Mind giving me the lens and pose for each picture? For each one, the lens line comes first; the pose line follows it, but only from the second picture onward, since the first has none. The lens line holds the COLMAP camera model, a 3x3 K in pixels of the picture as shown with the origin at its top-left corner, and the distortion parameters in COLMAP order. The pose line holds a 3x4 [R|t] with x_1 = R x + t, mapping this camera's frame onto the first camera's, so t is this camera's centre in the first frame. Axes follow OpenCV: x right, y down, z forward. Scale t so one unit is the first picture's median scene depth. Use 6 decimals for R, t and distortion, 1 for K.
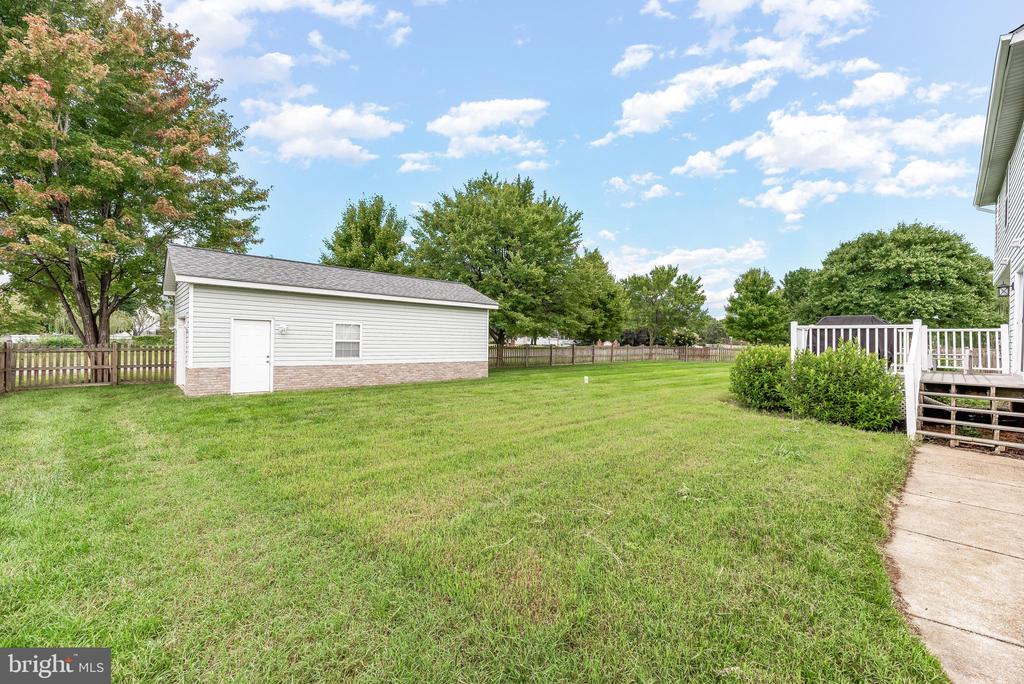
lens RADIAL K [[417.2, 0, 509.1], [0, 417.2, 346.1], [0, 0, 1]] dist [-0.001542, 0.000223]
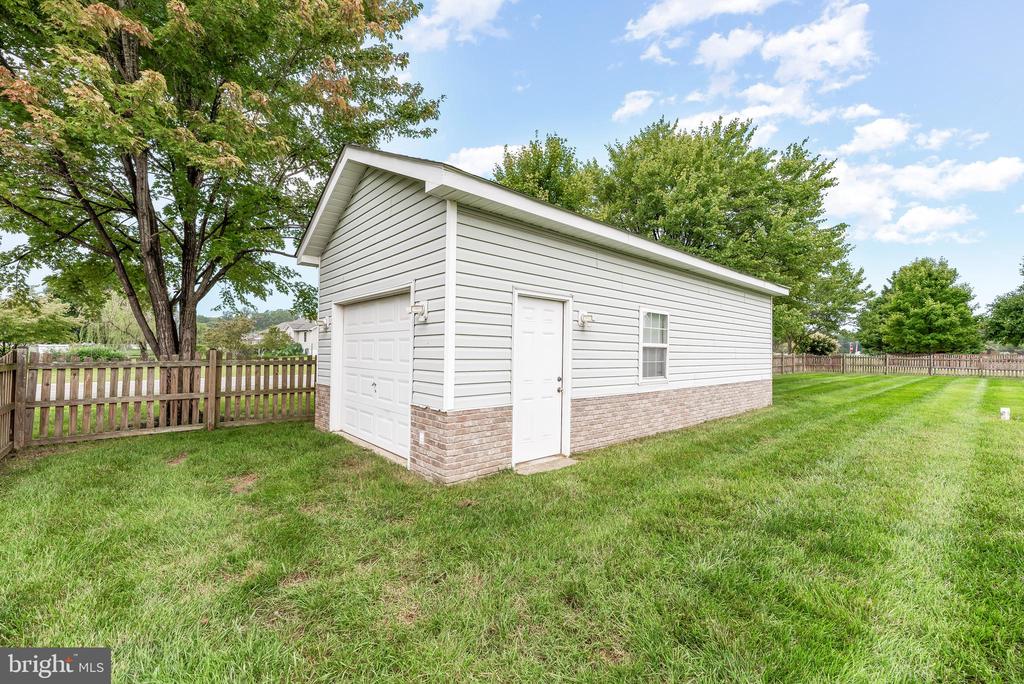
lens RADIAL K [[417.2, 0, 508.5], [0, 417.2, 349.3], [0, 0, 1]] dist [-0.001542, 0.000223]
pose [[0.999514, -0.003376, -0.031003, -0.549885], [0.002932, 0.999893, -0.014340, -0.001148], [0.031048, 0.014243, 0.999416, 0.474112]]
